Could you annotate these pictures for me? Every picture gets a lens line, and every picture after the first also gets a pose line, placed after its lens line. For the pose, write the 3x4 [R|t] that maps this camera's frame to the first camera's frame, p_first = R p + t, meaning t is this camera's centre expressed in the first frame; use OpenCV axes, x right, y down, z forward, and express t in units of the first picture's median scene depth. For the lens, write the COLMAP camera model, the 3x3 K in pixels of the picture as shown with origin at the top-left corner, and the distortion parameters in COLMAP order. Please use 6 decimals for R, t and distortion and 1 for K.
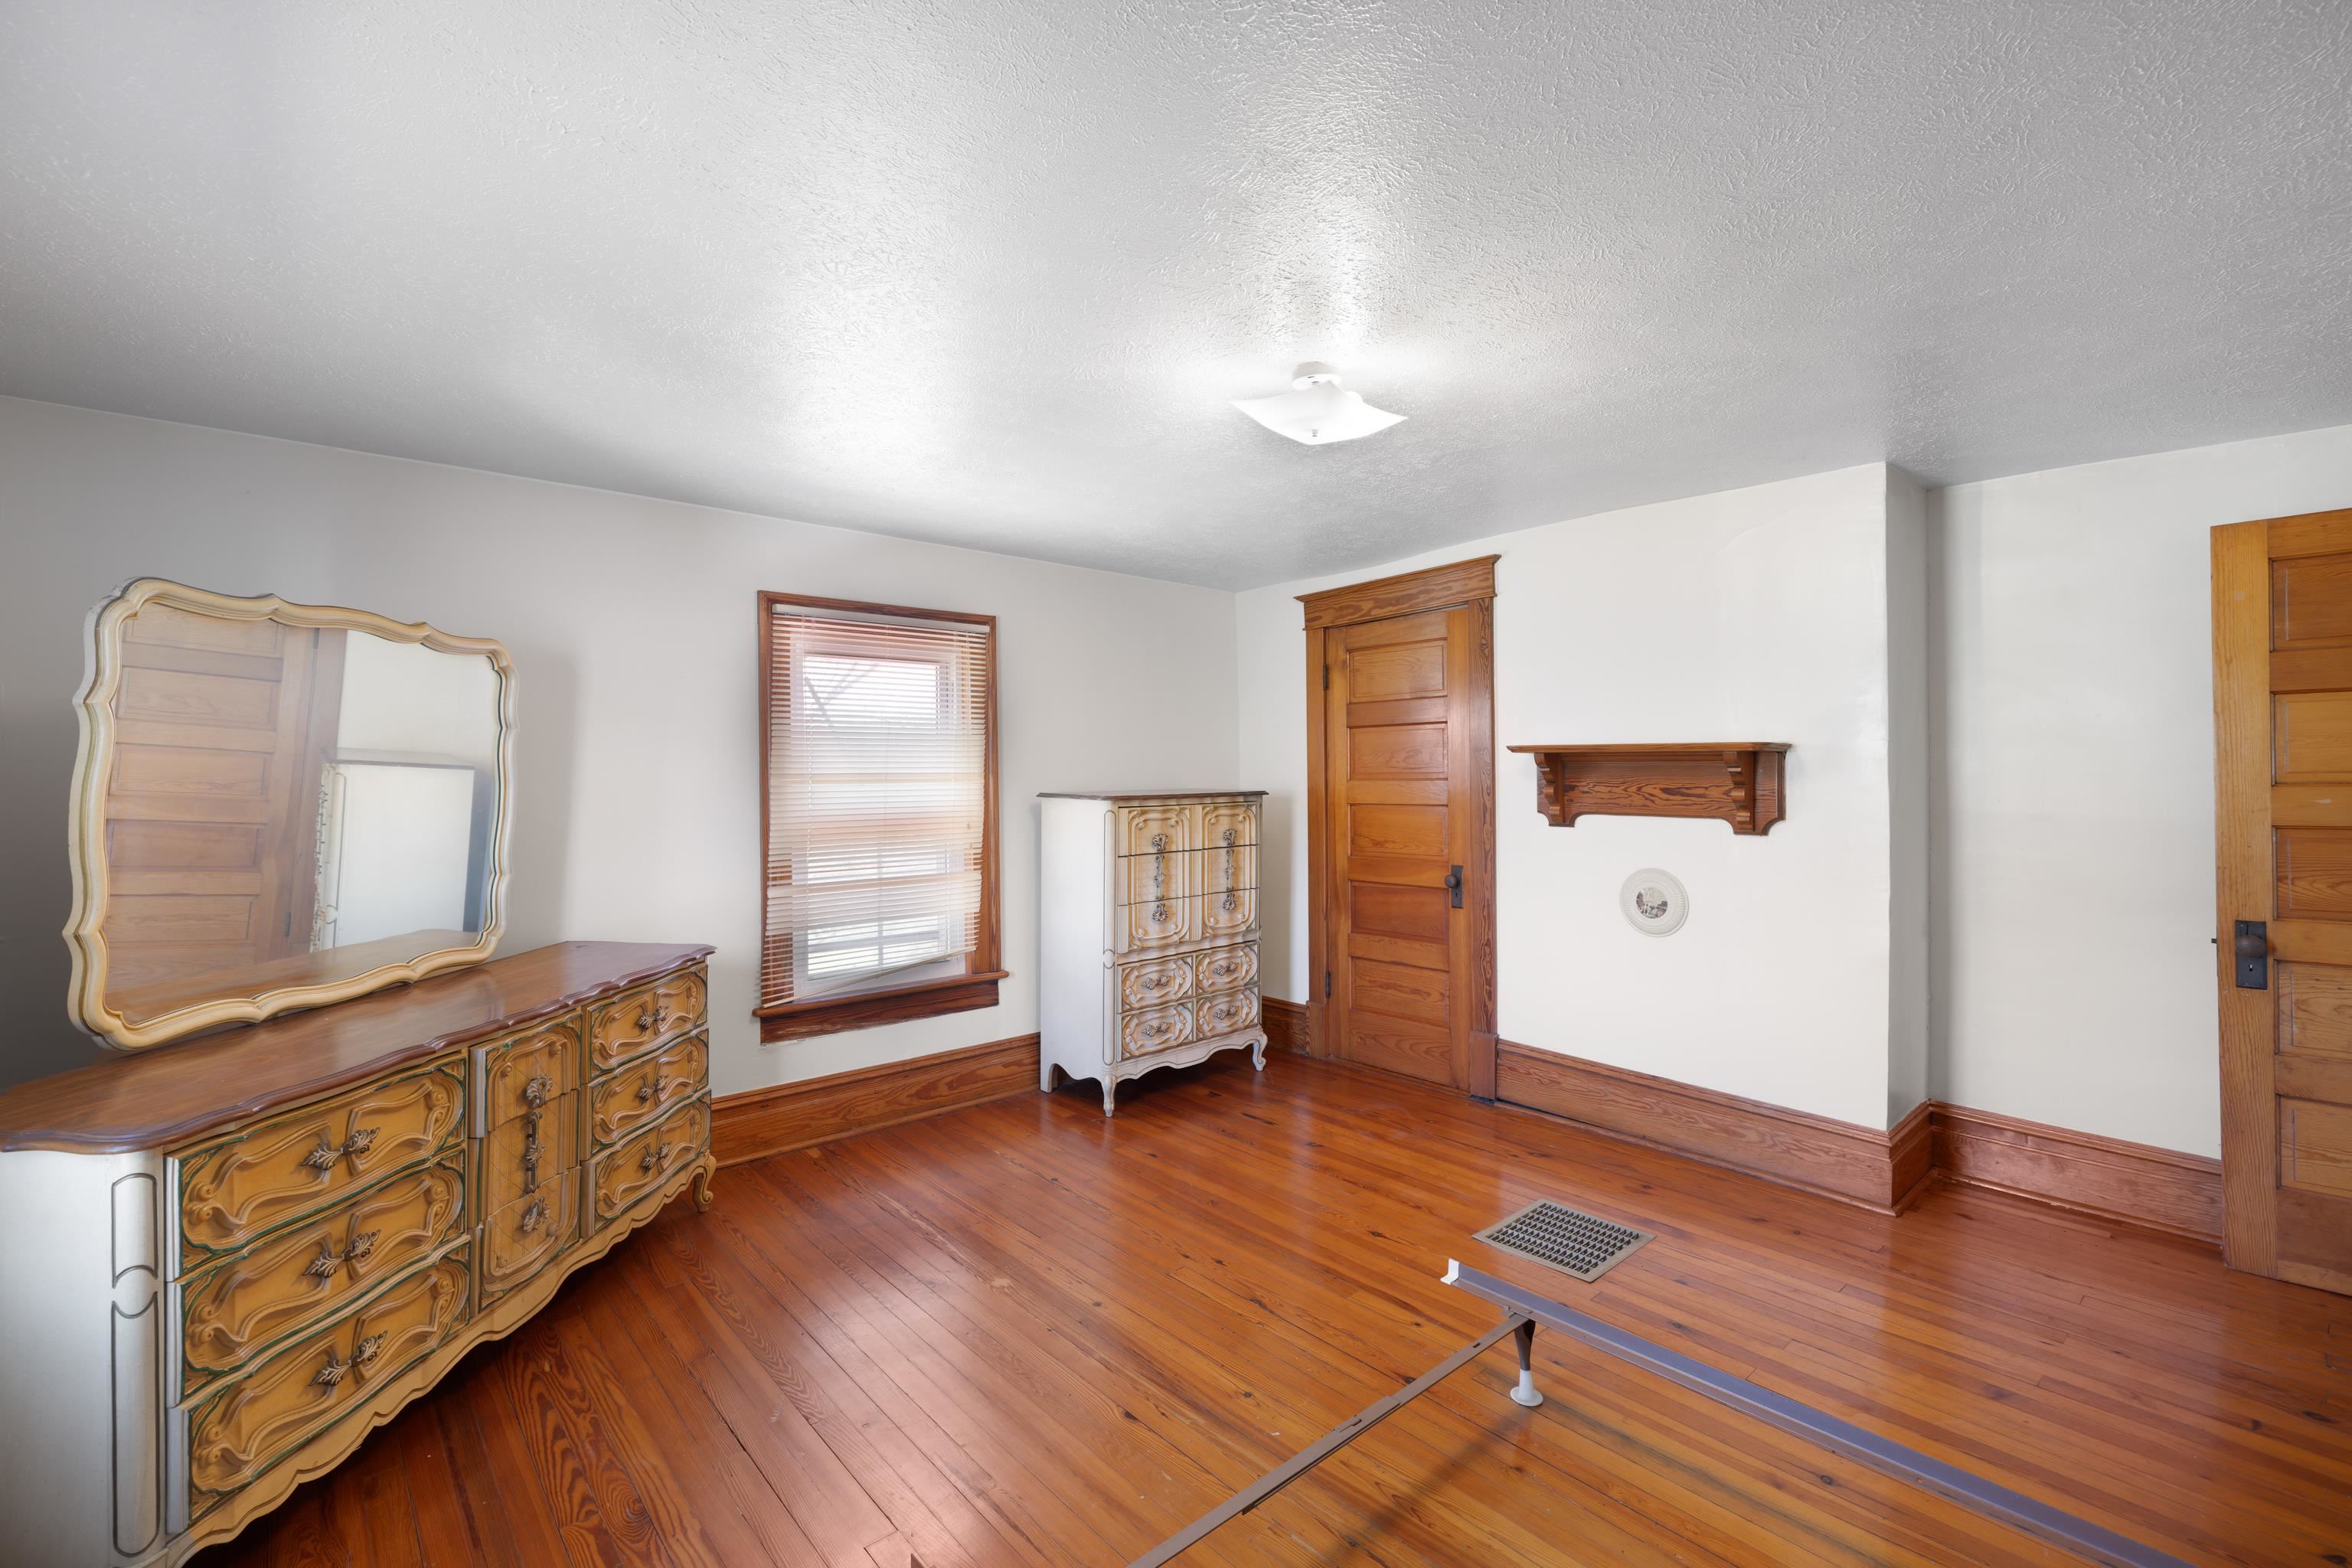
lens RADIAL K [[1006.2, 0, 1191.6], [0, 1006.2, 779.1], [0, 0, 1]] dist [-0.000849, -0.000021]
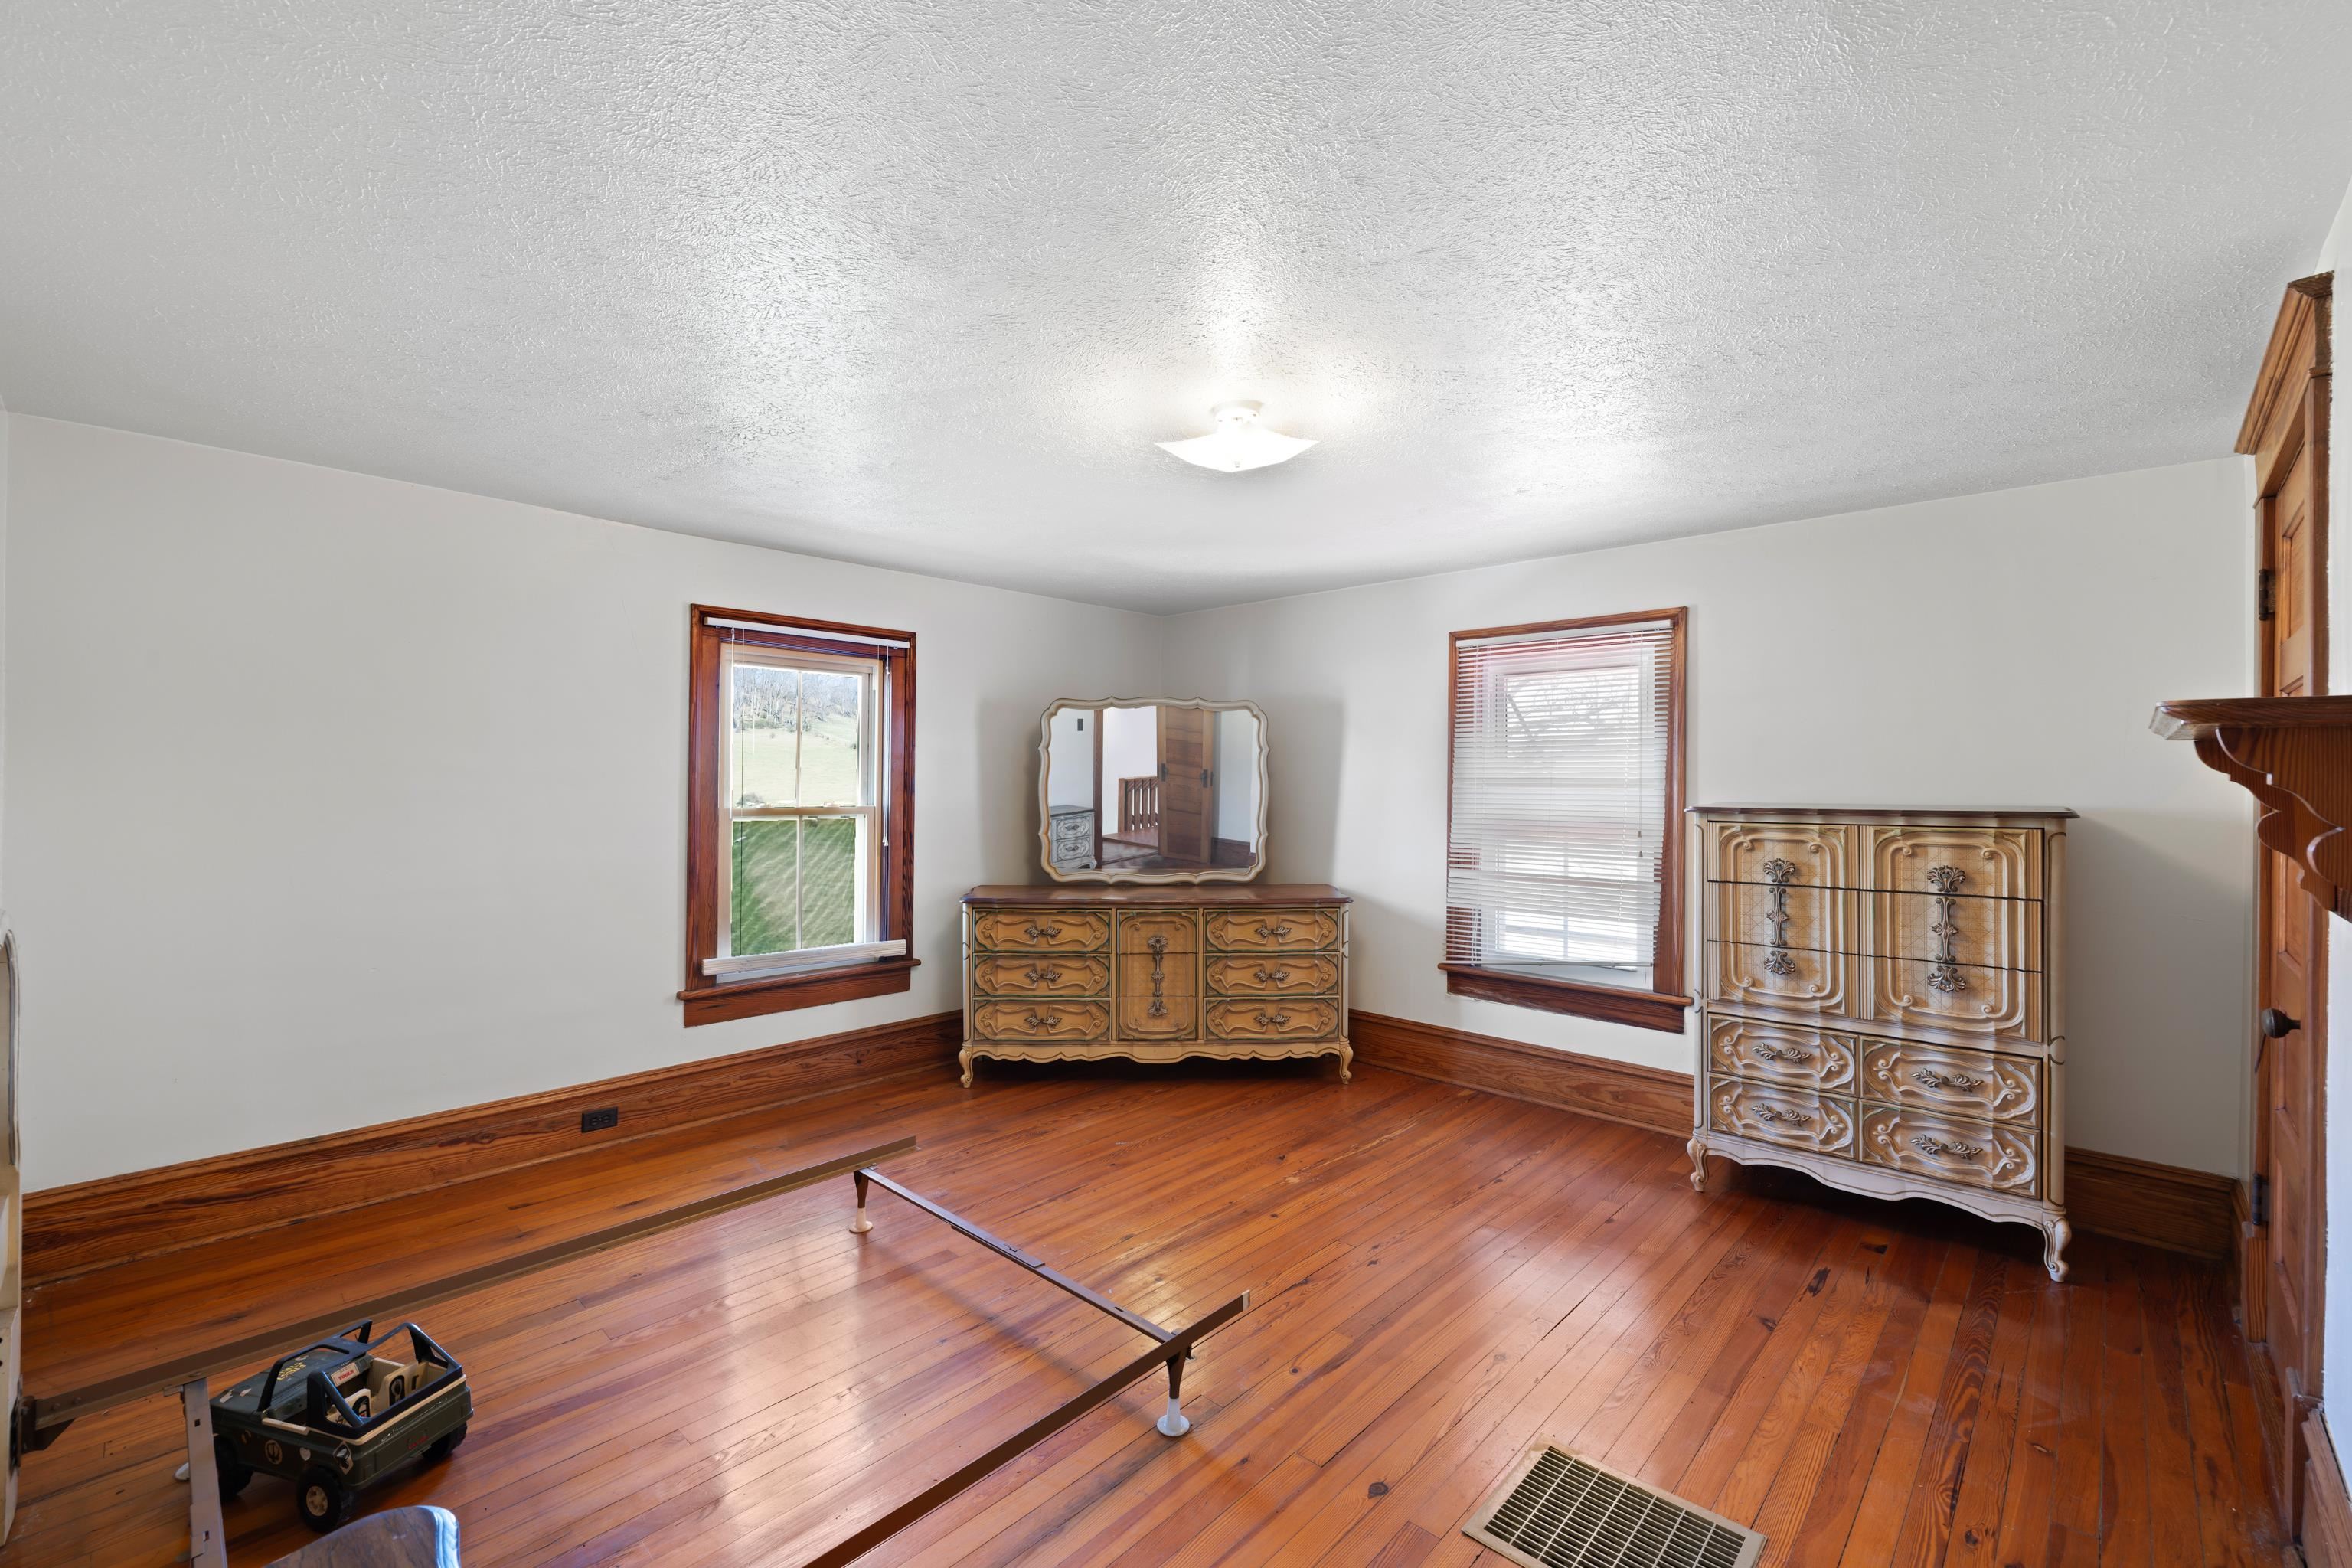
lens RADIAL K [[1006.2, 0, 1165.4], [0, 1006.2, 776.1], [0, 0, 1]] dist [-0.000849, -0.000021]
pose [[0.067532, 0.007917, -0.997686, 0.693766], [0.004948, 0.999954, 0.008270, -0.017417], [0.997705, -0.005495, 0.067490, 0.487315]]
